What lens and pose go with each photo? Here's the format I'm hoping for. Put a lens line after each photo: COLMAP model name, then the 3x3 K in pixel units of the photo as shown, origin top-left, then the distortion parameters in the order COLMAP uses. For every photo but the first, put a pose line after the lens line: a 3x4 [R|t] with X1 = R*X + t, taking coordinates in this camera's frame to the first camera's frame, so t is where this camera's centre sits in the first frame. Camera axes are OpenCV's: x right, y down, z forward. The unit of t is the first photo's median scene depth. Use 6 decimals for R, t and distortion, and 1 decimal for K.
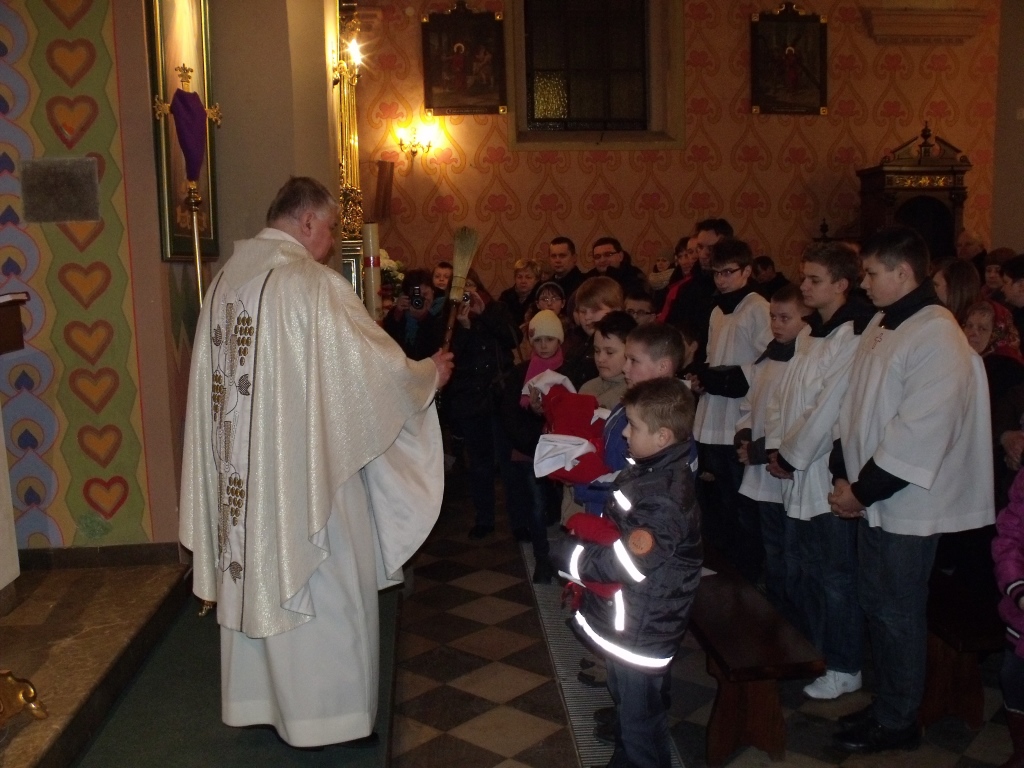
lens RADIAL K [[1029.2, 0, 508.8], [0, 1029.2, 400.7], [0, 0, 1]] dist [-0.215189, 0.265090]
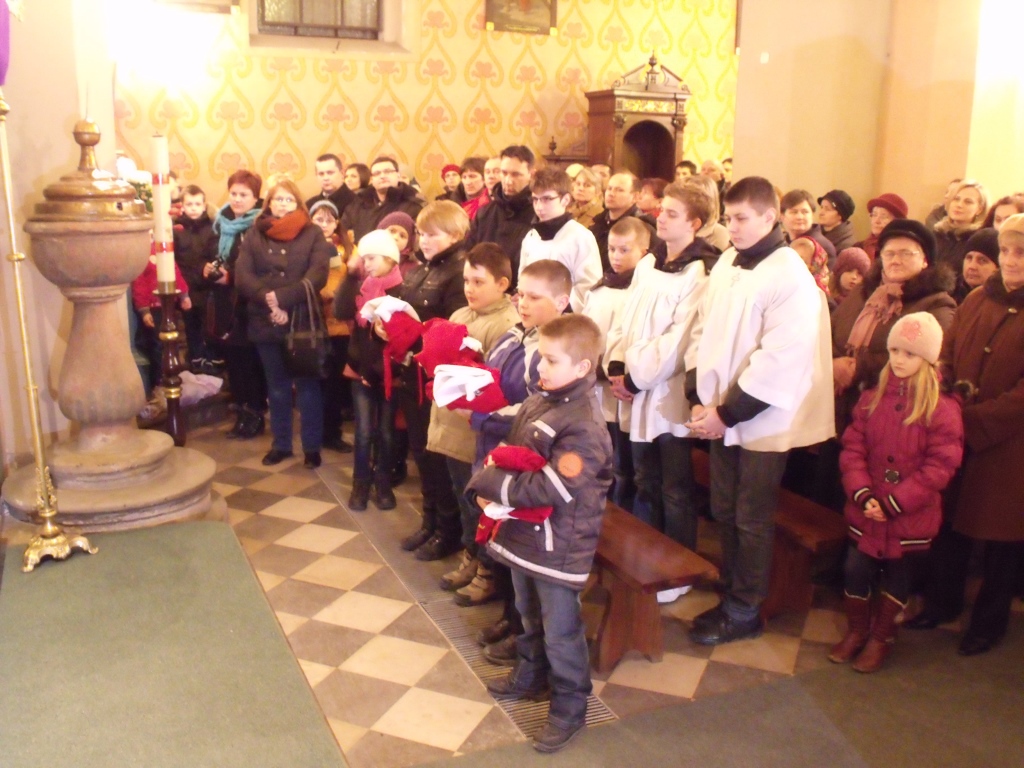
lens RADIAL K [[1029.2, 0, 508.8], [0, 1029.2, 400.7], [0, 0, 1]] dist [-0.215189, 0.265090]
pose [[0.944059, -0.036004, 0.327805, -0.082483], [0.005001, 0.995471, 0.094933, -0.010637], [-0.329739, -0.087983, 0.939963, 0.009967]]
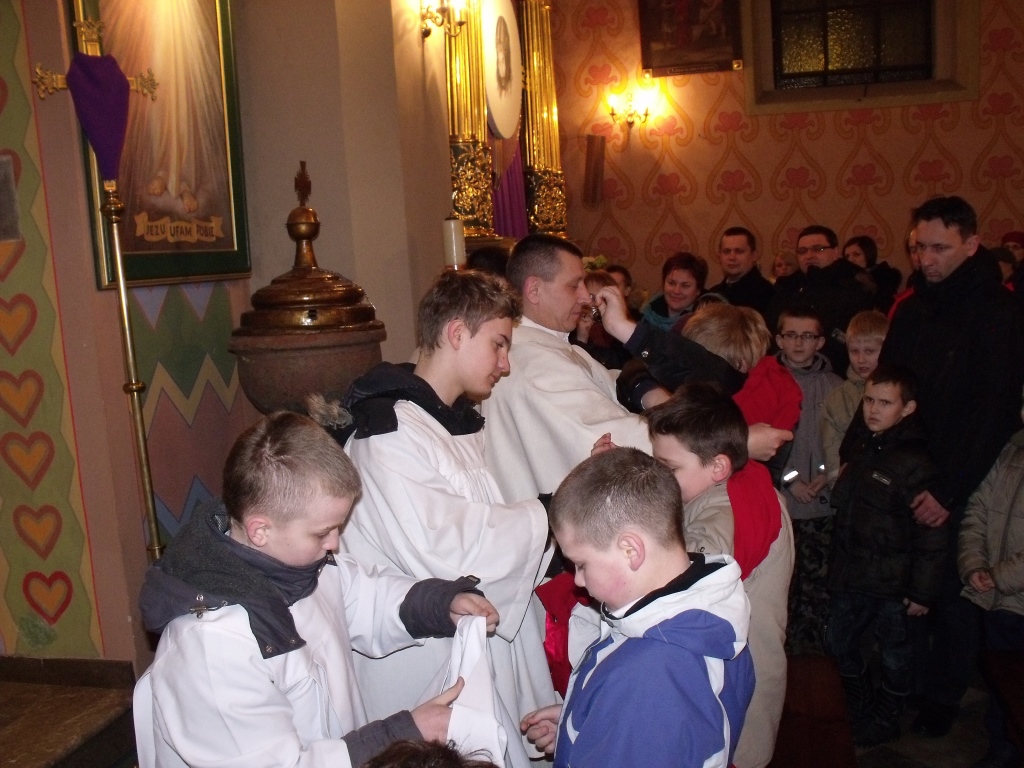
lens RADIAL K [[1029.2, 0, 508.8], [0, 1029.2, 400.7], [0, 0, 1]] dist [-0.215189, 0.265090]
pose [[0.947185, 0.018092, -0.320177, 0.082082], [-0.011258, 0.999668, 0.023183, -0.035580], [0.320490, -0.018354, 0.947074, 0.180179]]
